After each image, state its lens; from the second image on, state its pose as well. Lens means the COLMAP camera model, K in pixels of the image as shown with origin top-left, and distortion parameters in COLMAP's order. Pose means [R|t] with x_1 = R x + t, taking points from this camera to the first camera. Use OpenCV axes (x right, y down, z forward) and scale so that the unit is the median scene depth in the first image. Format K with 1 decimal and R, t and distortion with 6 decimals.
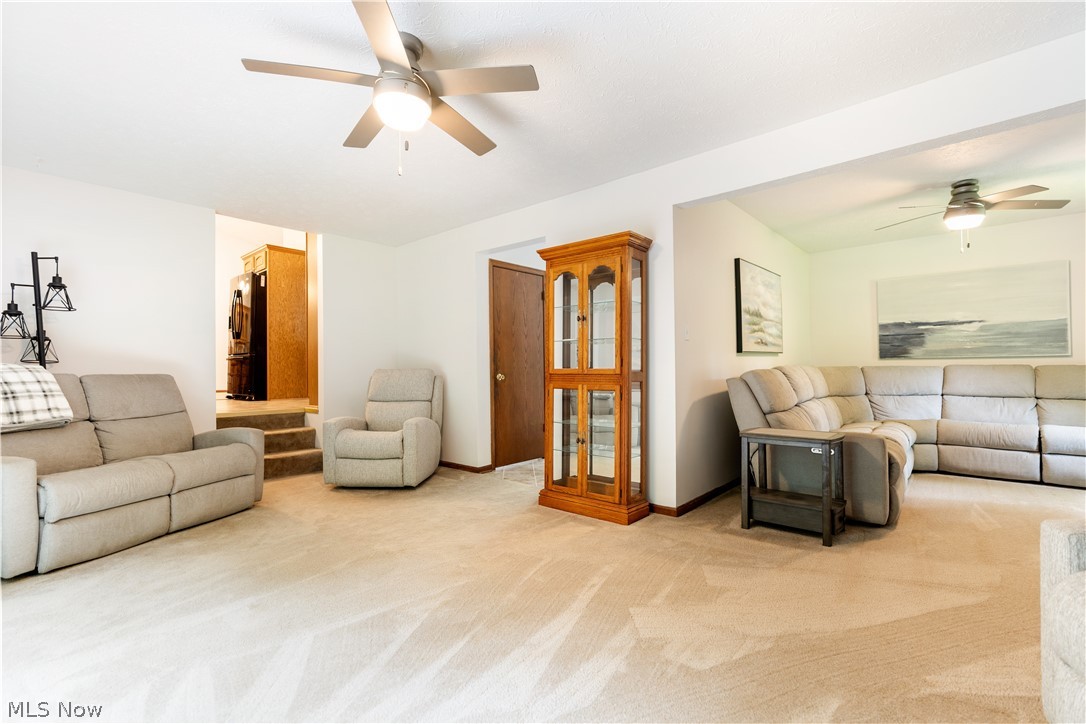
lens RADIAL K [[490.7, 0, 543.4], [0, 490.7, 364.6], [0, 0, 1]] dist [-0.008699, 0.003997]
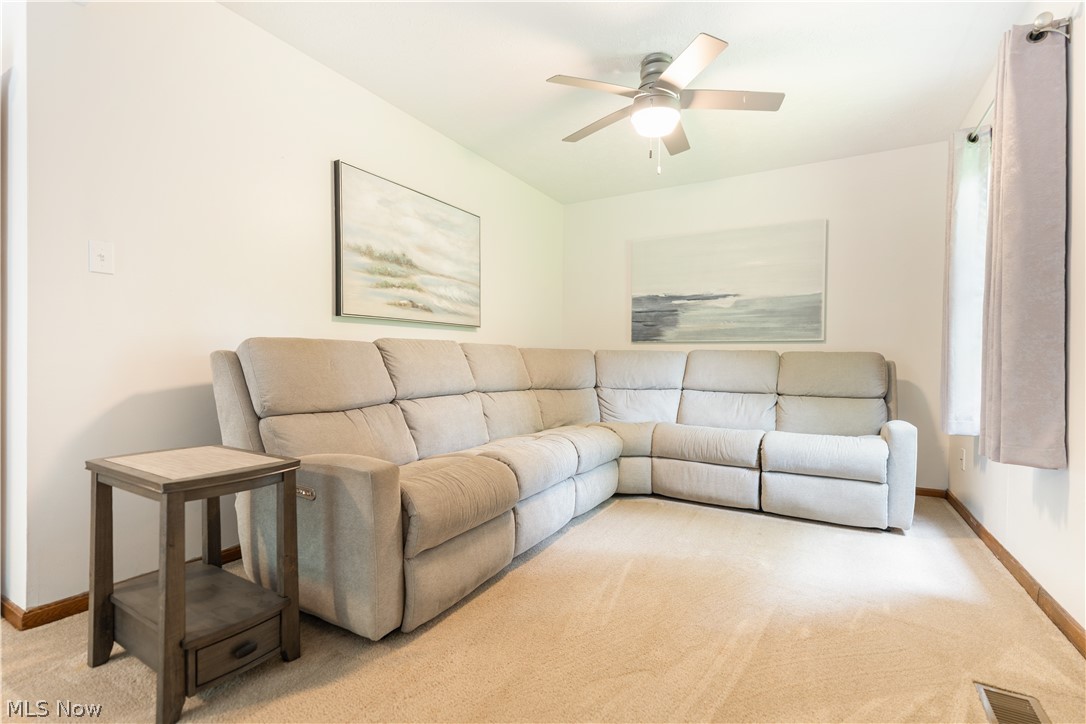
lens RADIAL K [[490.7, 0, 563.3], [0, 490.7, 373.5], [0, 0, 1]] dist [-0.008699, 0.003997]
pose [[0.978752, 0.018090, 0.204246, 0.508895], [-0.024261, 0.999320, 0.027751, 0.022366], [-0.203606, -0.032116, 0.978526, 0.312519]]
